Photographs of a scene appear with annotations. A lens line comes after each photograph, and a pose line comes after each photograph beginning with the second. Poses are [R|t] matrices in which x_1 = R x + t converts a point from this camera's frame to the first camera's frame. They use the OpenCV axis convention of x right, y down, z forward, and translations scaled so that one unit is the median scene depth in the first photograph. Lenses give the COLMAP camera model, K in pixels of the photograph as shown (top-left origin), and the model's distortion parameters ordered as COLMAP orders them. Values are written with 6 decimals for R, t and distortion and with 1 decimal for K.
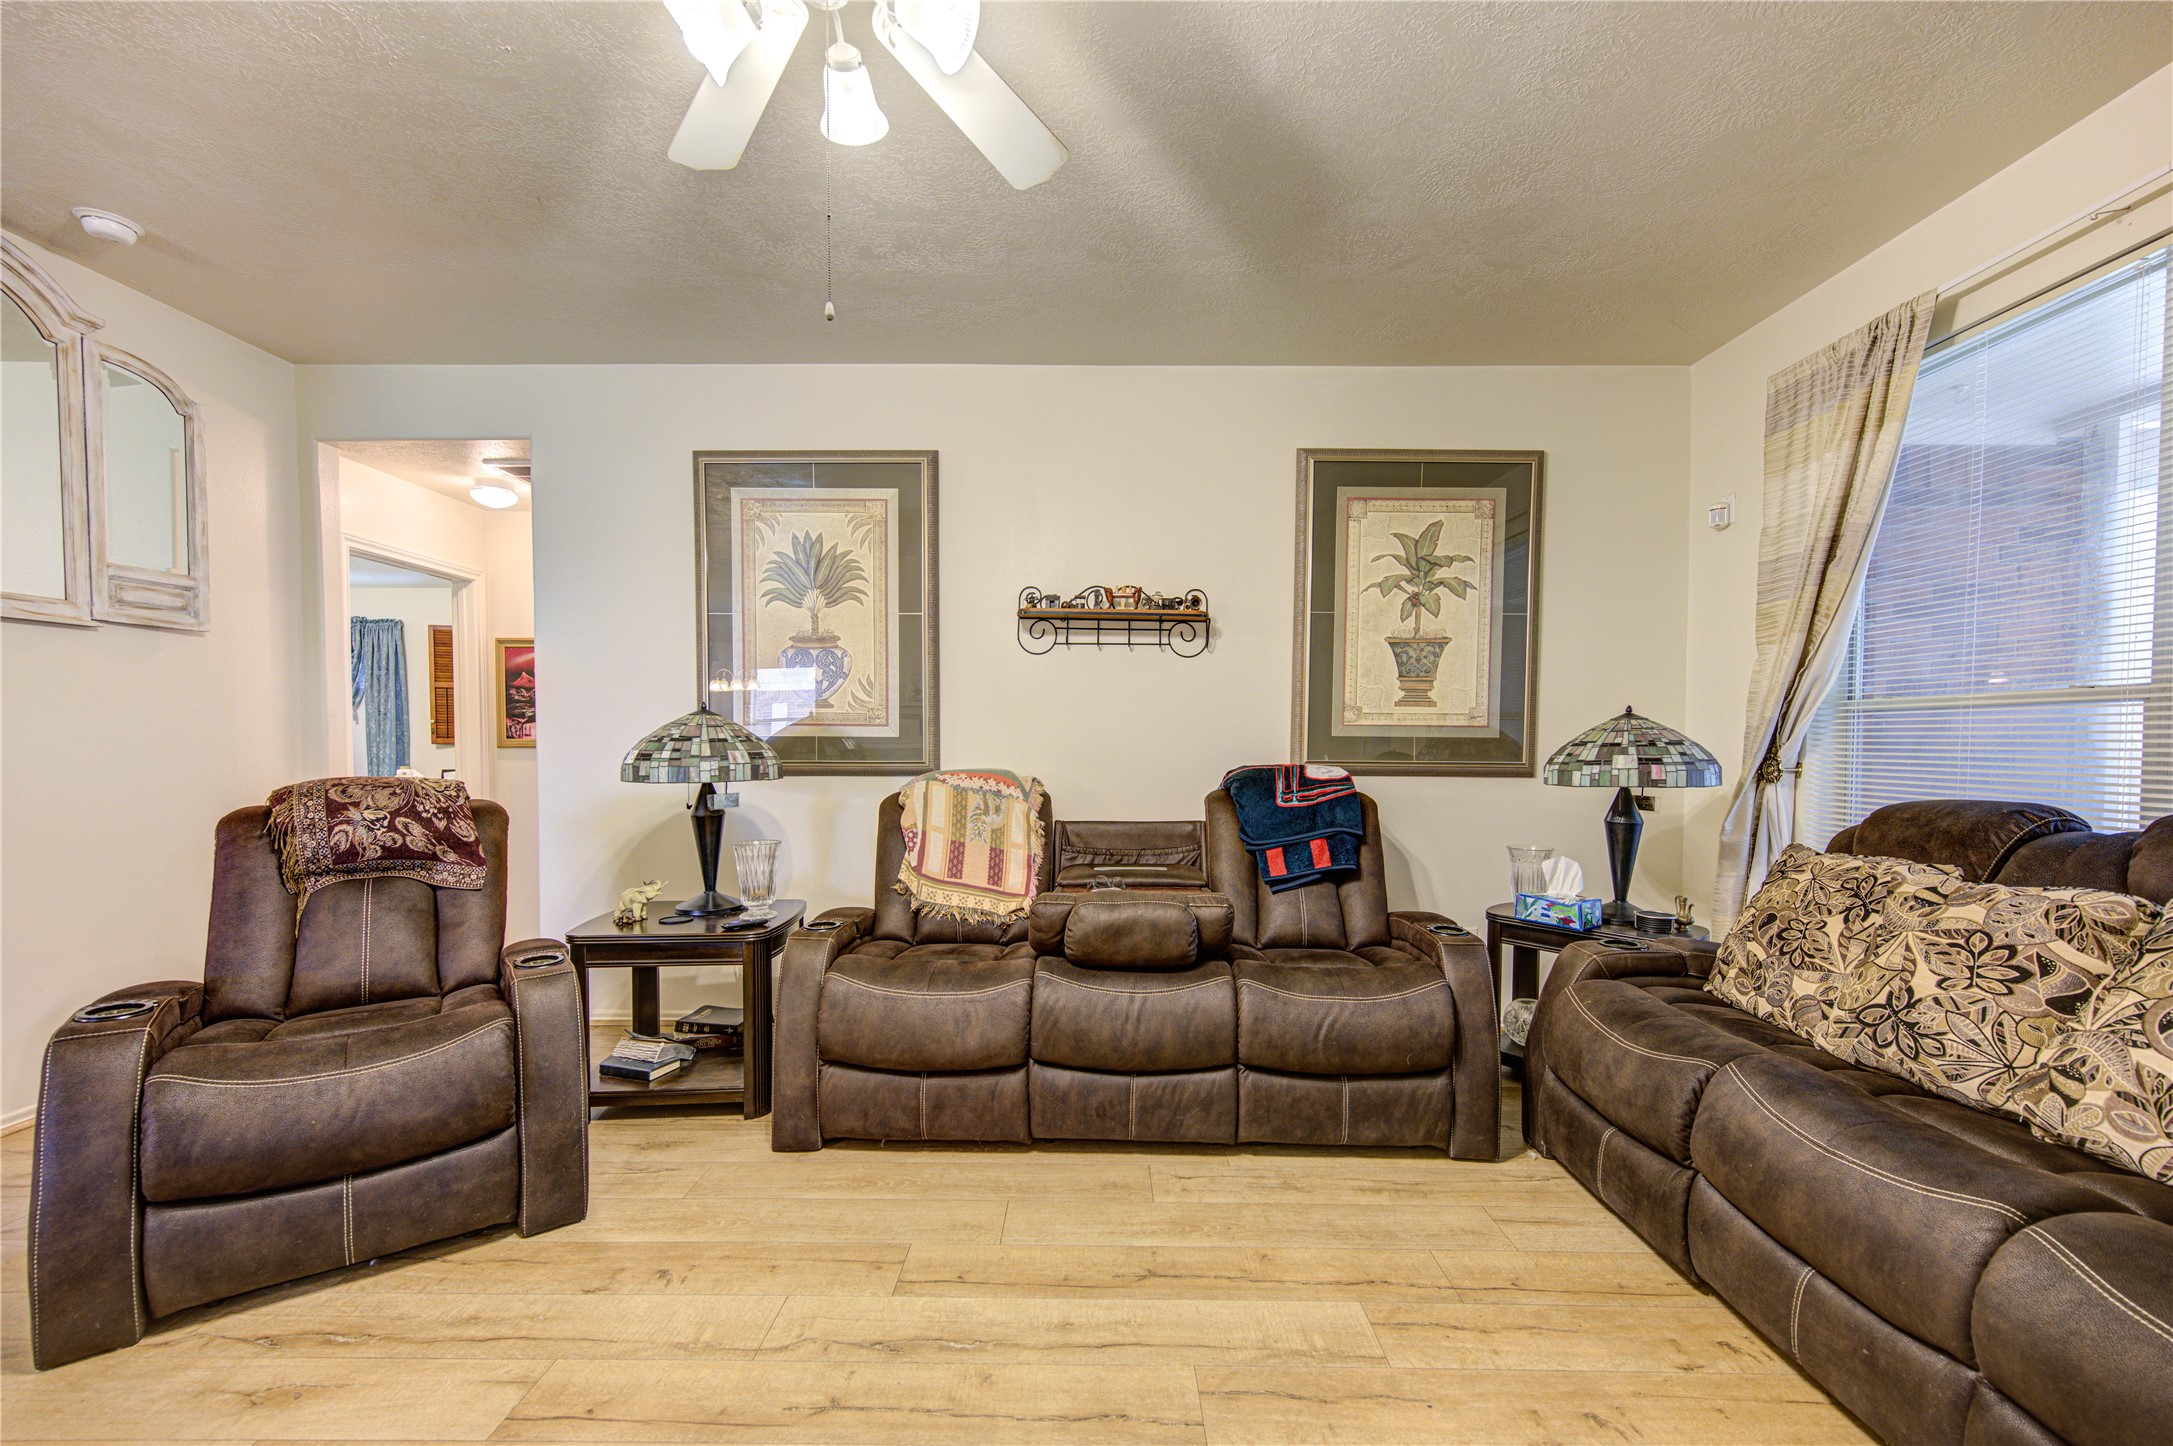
lens RADIAL K [[852.3, 0, 1085.3], [0, 852.3, 769.8], [0, 0, 1]] dist [0.001516, -0.000302]
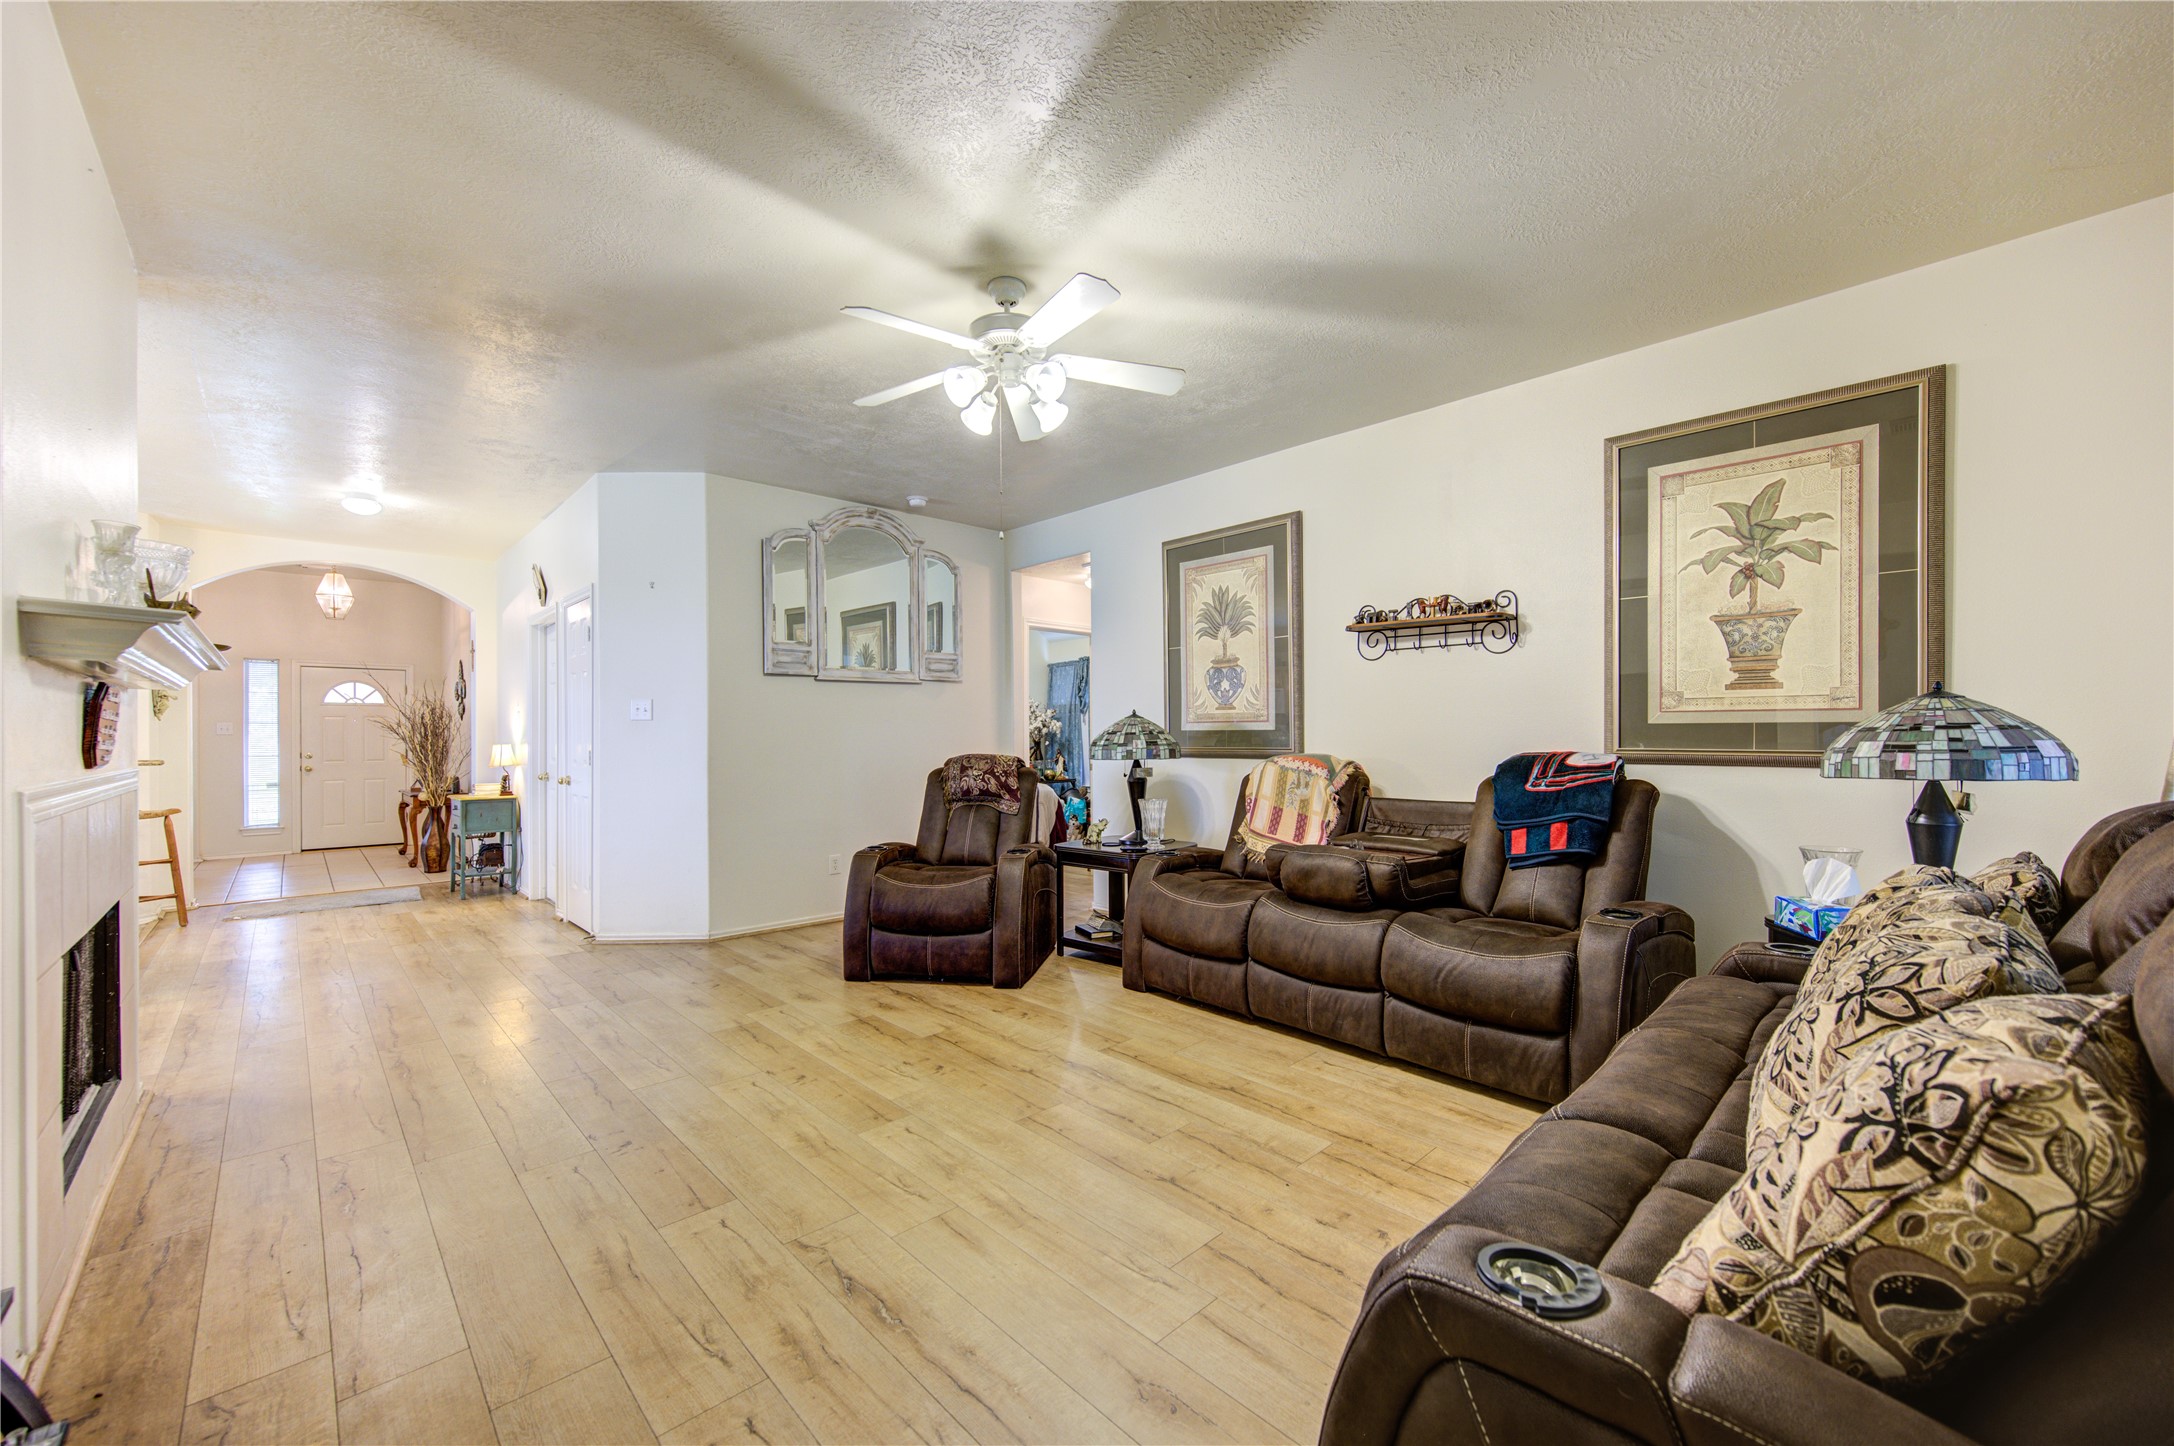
lens RADIAL K [[838.9, 0, 1091.4], [0, 838.9, 734.5], [0, 0, 1]] dist [0.000289, -0.000670]
pose [[0.694330, -0.008170, -0.719611, 0.662225], [-0.013832, 0.999599, -0.024695, 0.006854], [0.719524, 0.027101, 0.693938, -0.144648]]
